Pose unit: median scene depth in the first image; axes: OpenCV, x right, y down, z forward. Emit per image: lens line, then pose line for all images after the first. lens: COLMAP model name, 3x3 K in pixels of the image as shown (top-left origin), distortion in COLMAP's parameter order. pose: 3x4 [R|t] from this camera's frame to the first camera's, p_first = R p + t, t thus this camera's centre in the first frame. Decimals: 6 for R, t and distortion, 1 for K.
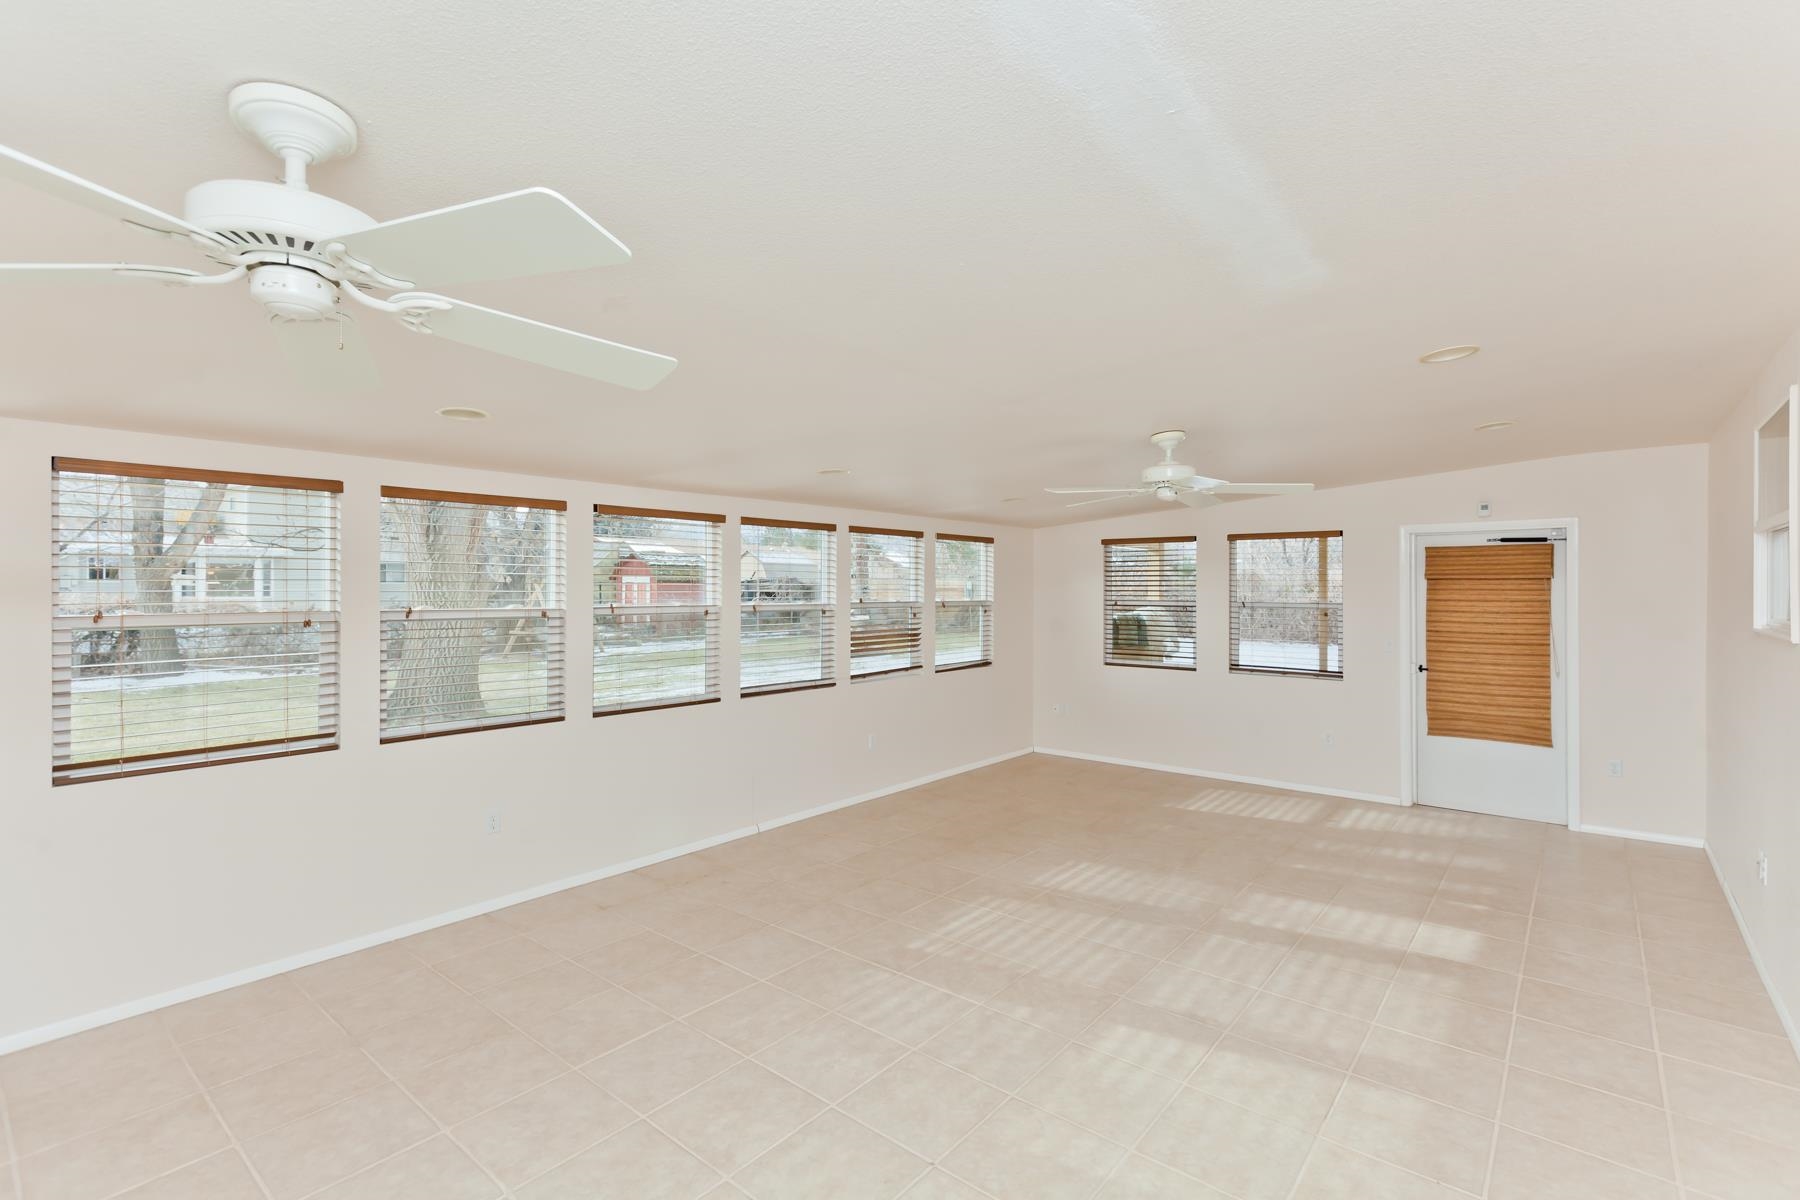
lens RADIAL K [[807.6, 0, 910.8], [0, 807.6, 589.7], [0, 0, 1]] dist [-0.001346, 0.000864]
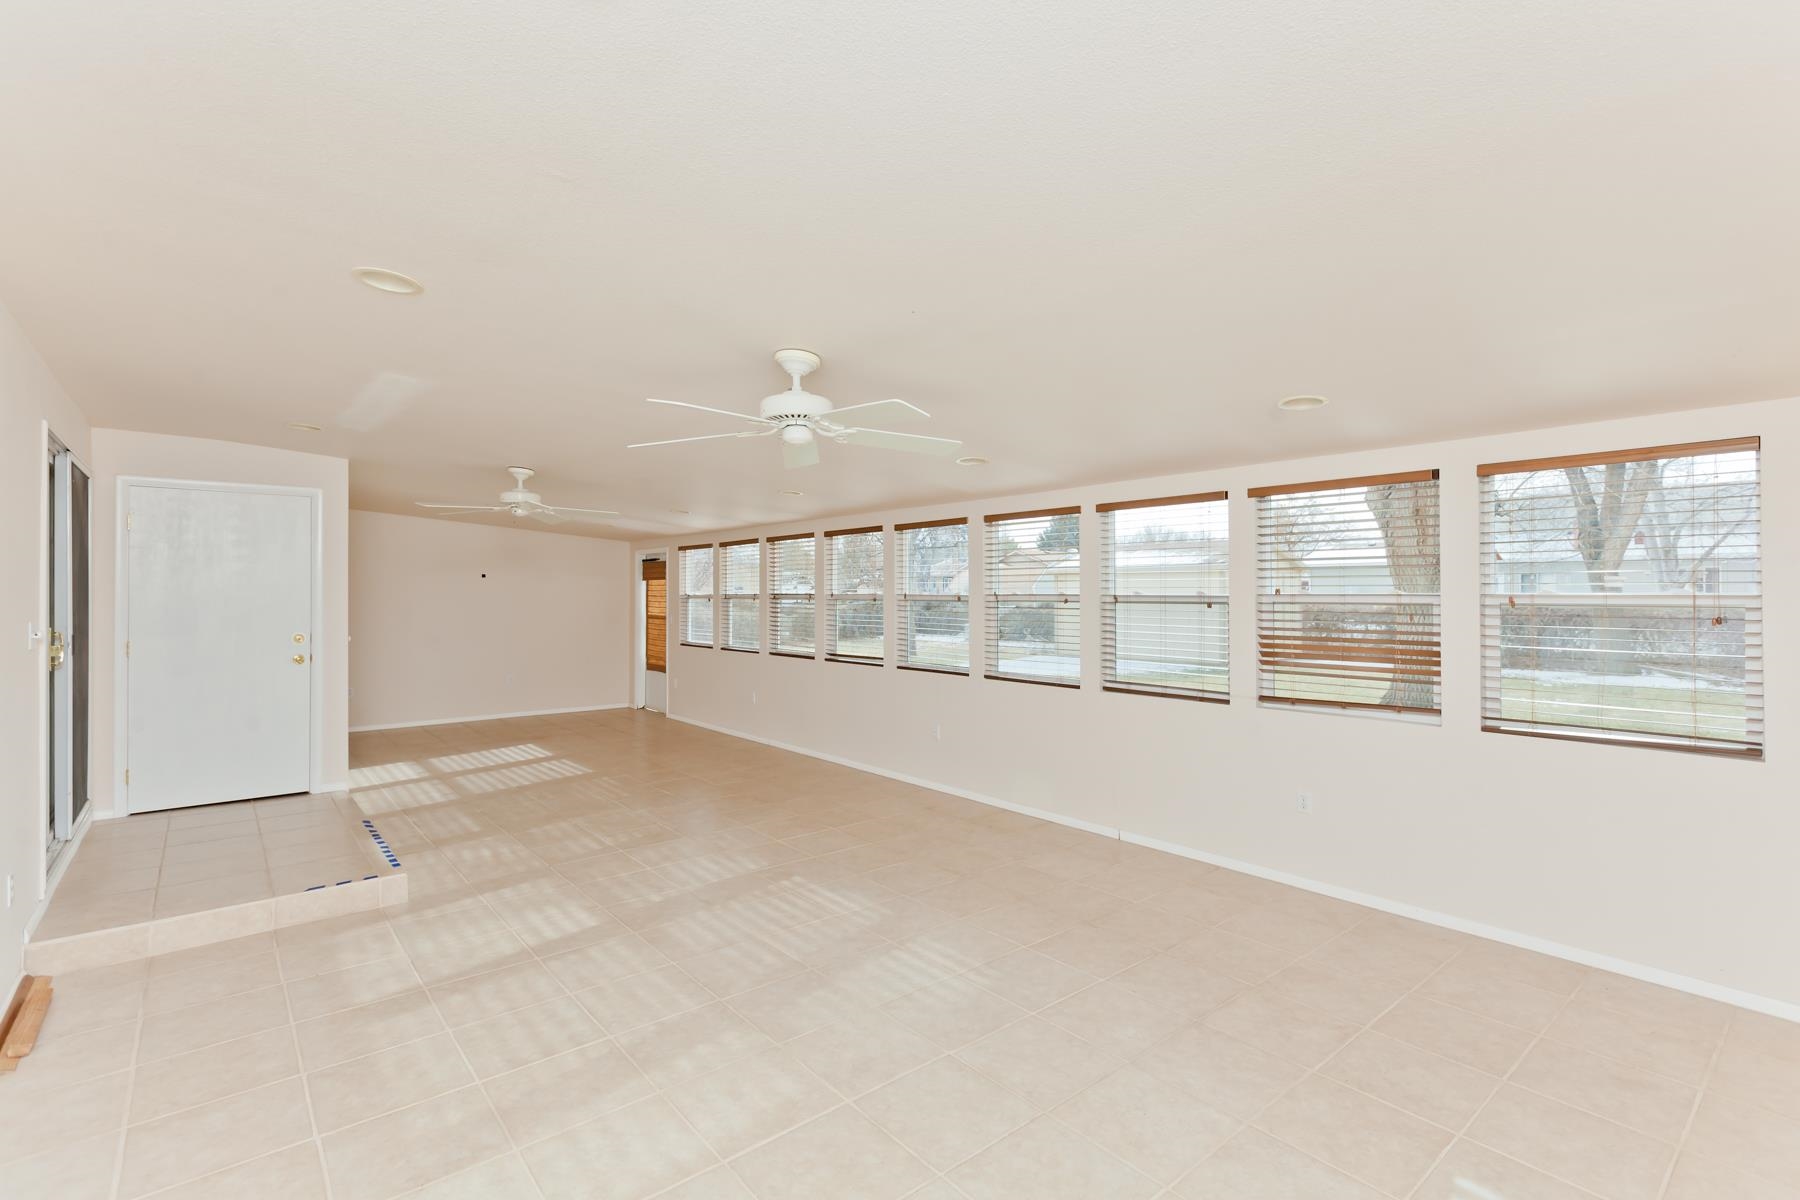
lens RADIAL K [[807.6, 0, 911.1], [0, 807.6, 596.1], [0, 0, 1]] dist [-0.001346, 0.000864]
pose [[-0.153589, 0.003036, -0.988130, 1.120266], [-0.004383, 0.999983, 0.003753, 0.027686], [0.988125, 0.004907, -0.153573, 1.327698]]
